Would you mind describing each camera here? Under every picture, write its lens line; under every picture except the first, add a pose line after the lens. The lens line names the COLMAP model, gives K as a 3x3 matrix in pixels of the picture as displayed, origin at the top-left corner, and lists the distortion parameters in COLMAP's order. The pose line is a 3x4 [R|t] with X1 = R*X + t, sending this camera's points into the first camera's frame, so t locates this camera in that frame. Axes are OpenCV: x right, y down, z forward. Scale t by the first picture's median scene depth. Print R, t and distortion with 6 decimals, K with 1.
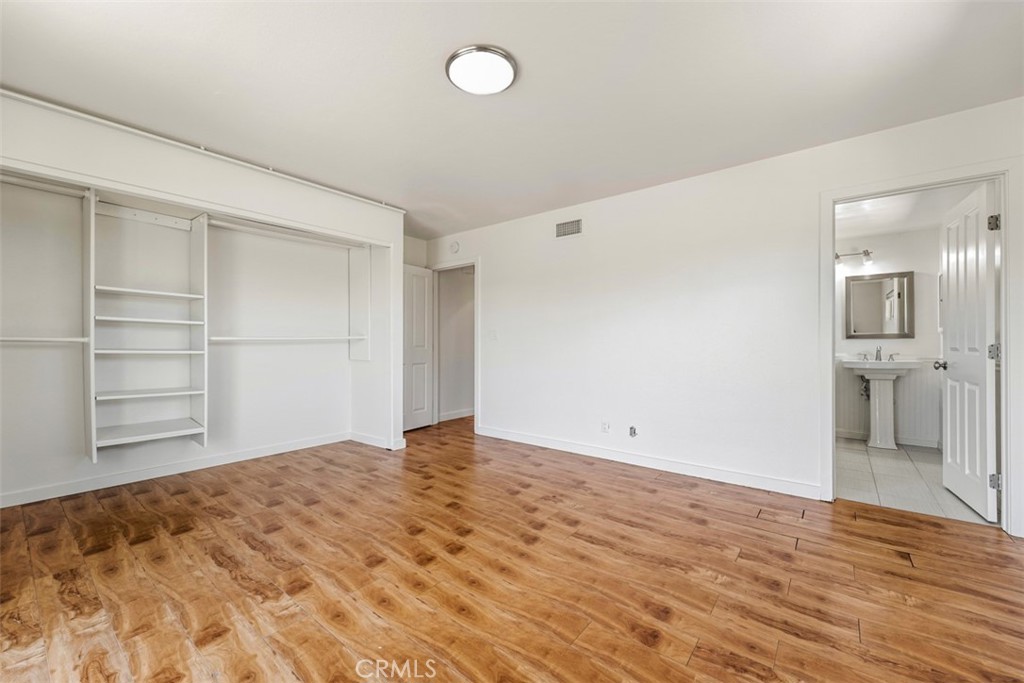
lens RADIAL K [[411.4, 0, 510.4], [0, 411.4, 342.8], [0, 0, 1]] dist [-0.000151, 0.000083]
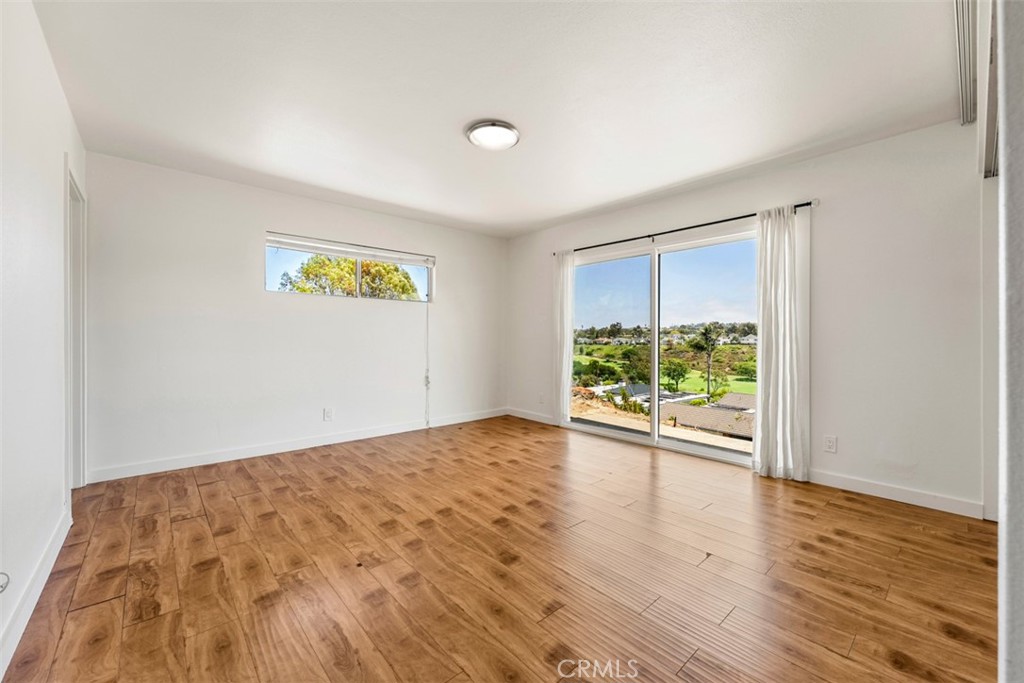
lens RADIAL K [[411.4, 0, 513.4], [0, 411.4, 340.2], [0, 0, 1]] dist [-0.000151, 0.000083]
pose [[-0.986091, -0.003186, 0.166174, -0.325785], [-0.003261, 0.999995, -0.000178, 0.006189], [-0.166173, -0.000717, -0.986096, 2.094080]]
